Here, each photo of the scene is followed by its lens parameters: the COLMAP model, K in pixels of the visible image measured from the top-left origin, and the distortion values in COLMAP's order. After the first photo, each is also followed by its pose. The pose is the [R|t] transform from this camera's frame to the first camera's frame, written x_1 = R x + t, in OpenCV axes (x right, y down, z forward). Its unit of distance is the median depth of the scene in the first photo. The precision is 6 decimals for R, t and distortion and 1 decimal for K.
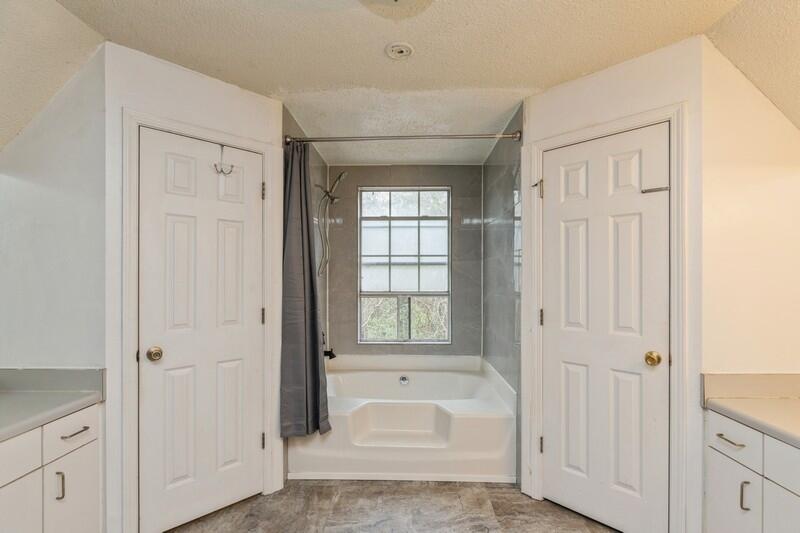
lens RADIAL K [[375.2, 0, 400.7], [0, 375.2, 276.0], [0, 0, 1]] dist [-0.003350, -0.000790]
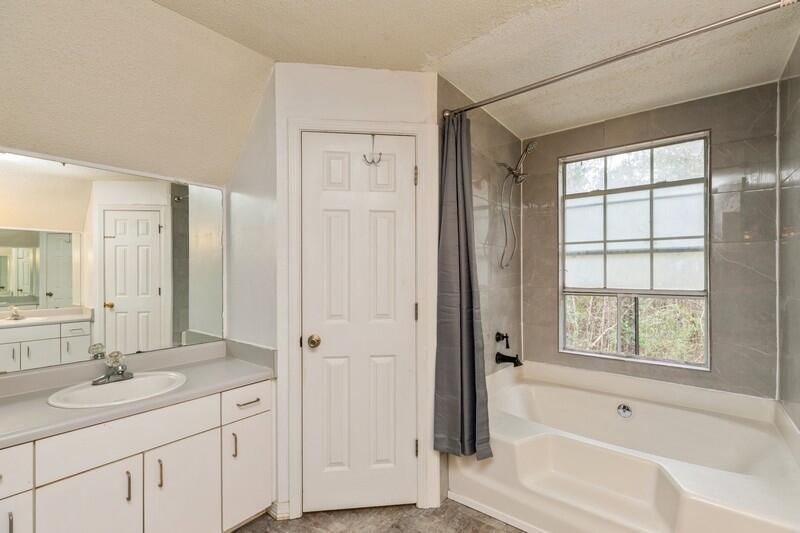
lens RADIAL K [[366.9, 0, 397.9], [0, 366.9, 270.8], [0, 0, 1]] dist [0.002535, 0.000338]
pose [[0.797005, -0.004212, -0.603958, 0.132444], [0.004797, 0.999988, -0.000644, 0.006319], [0.603954, -0.002384, 0.797016, 0.241220]]
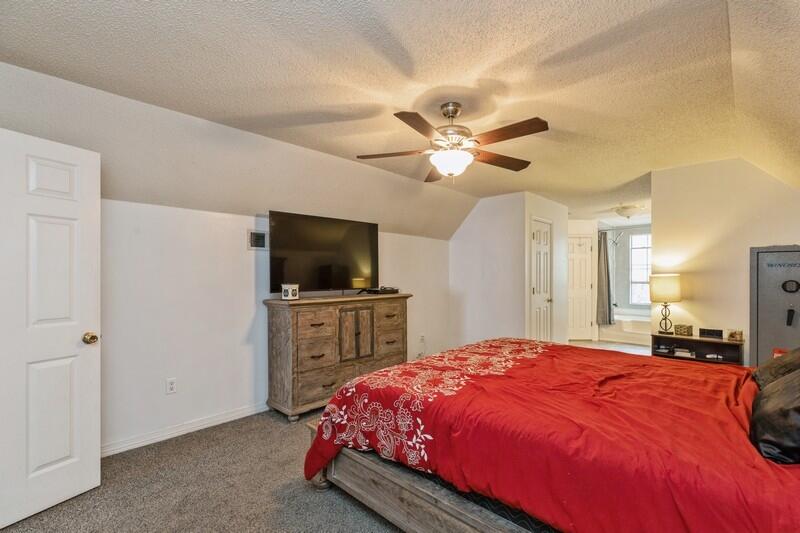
lens RADIAL K [[364.5, 0, 400.3], [0, 364.5, 278.4], [0, 0, 1]] dist [0.010884, 0.000010]
pose [[0.742655, 0.004790, -0.669657, 0.515937], [0.004157, 0.999922, 0.011763, -0.008882], [0.669662, -0.011519, 0.742577, -2.406226]]
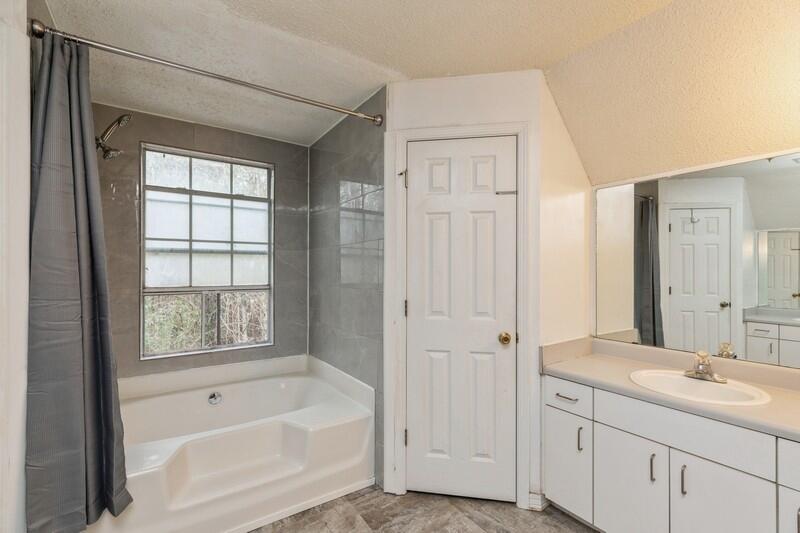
lens RADIAL K [[360.6, 0, 403.6], [0, 360.6, 269.3], [0, 0, 1]] dist [0.003489, 0.000438]
pose [[0.807040, 0.002583, 0.590492, -0.177094], [-0.003063, 0.999995, -0.000187, 0.006886], [-0.590490, -0.001658, 0.807044, 0.216944]]
